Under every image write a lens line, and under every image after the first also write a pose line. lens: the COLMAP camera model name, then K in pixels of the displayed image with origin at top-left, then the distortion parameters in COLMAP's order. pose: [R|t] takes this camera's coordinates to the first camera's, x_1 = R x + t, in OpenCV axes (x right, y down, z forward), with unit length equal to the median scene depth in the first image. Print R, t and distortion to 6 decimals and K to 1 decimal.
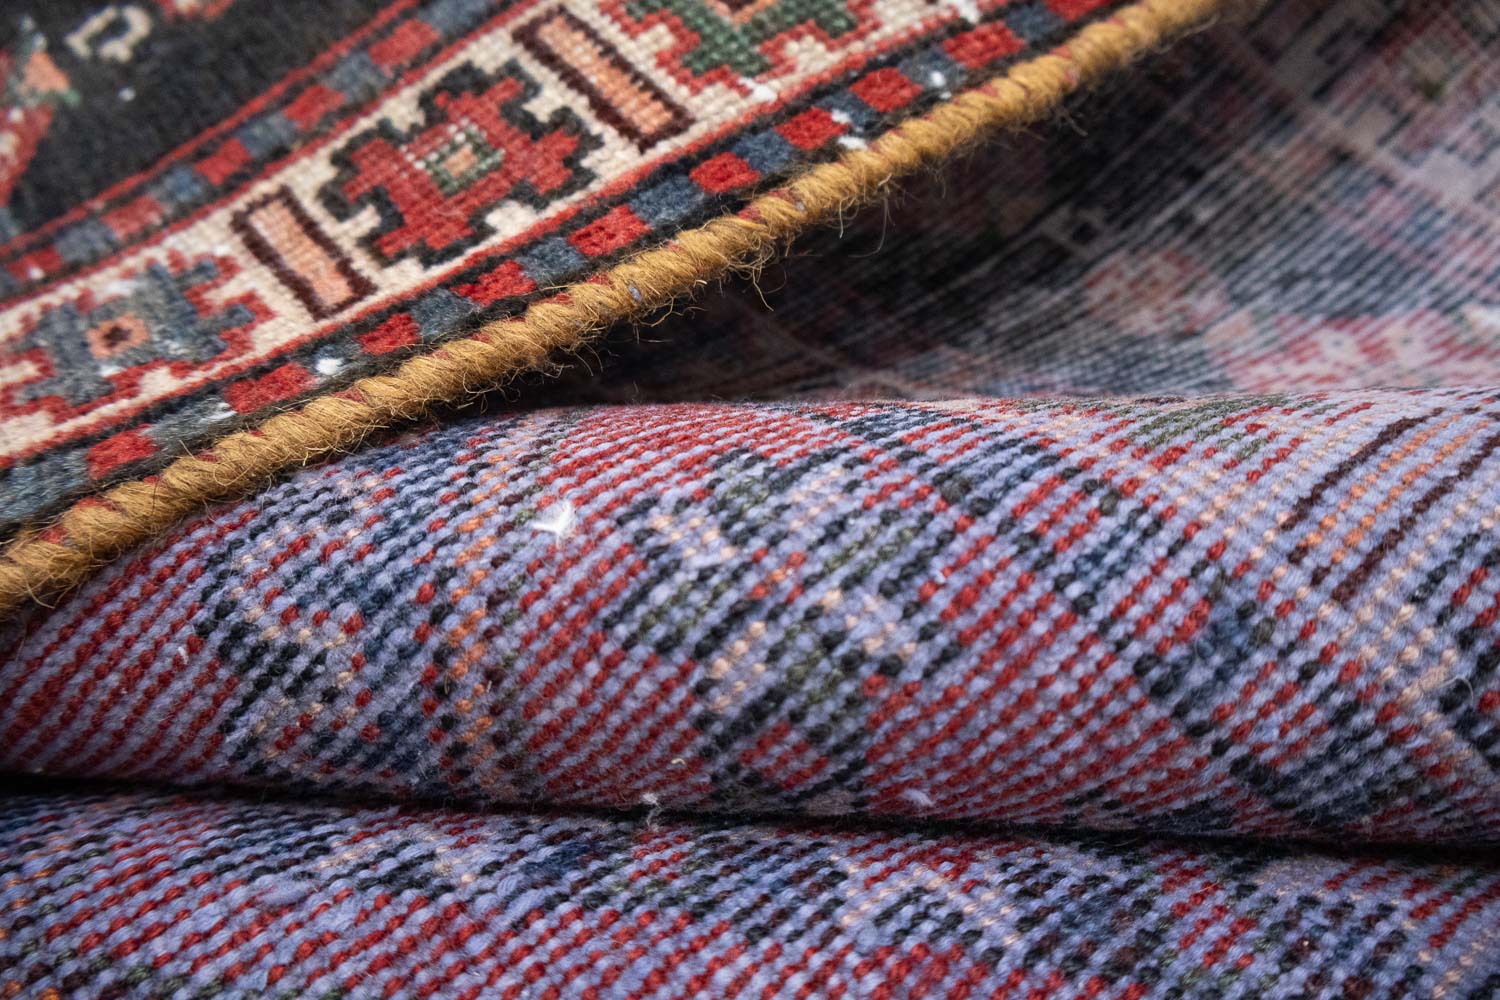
lens RADIAL K [[1275.9, 0, 745.1], [0, 1275.9, 461.3], [0, 0, 1]] dist [0.006055, 0.013105]
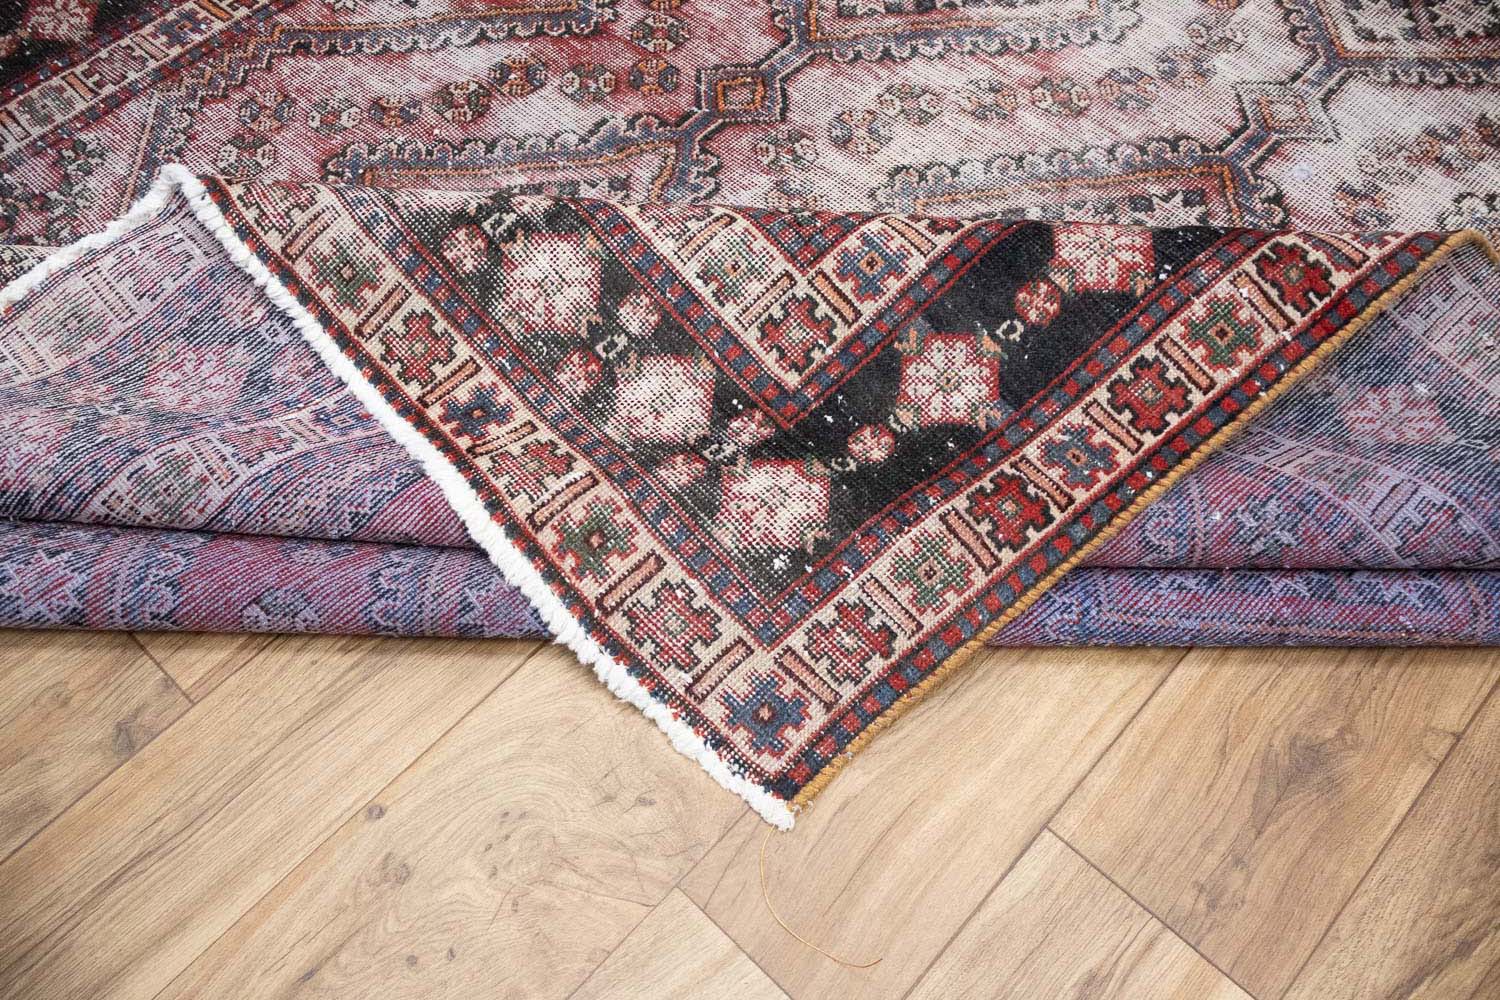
lens RADIAL K [[1365.8, 0, 711.6], [0, 1365.8, 451.3], [0, 0, 1]] dist [-0.003429, 0.005029]
pose [[0.996760, -0.054747, 0.058928, -1.971427], [0.029553, 0.930642, 0.364736, -1.780711], [-0.074809, -0.361812, 0.929244, -2.963757]]
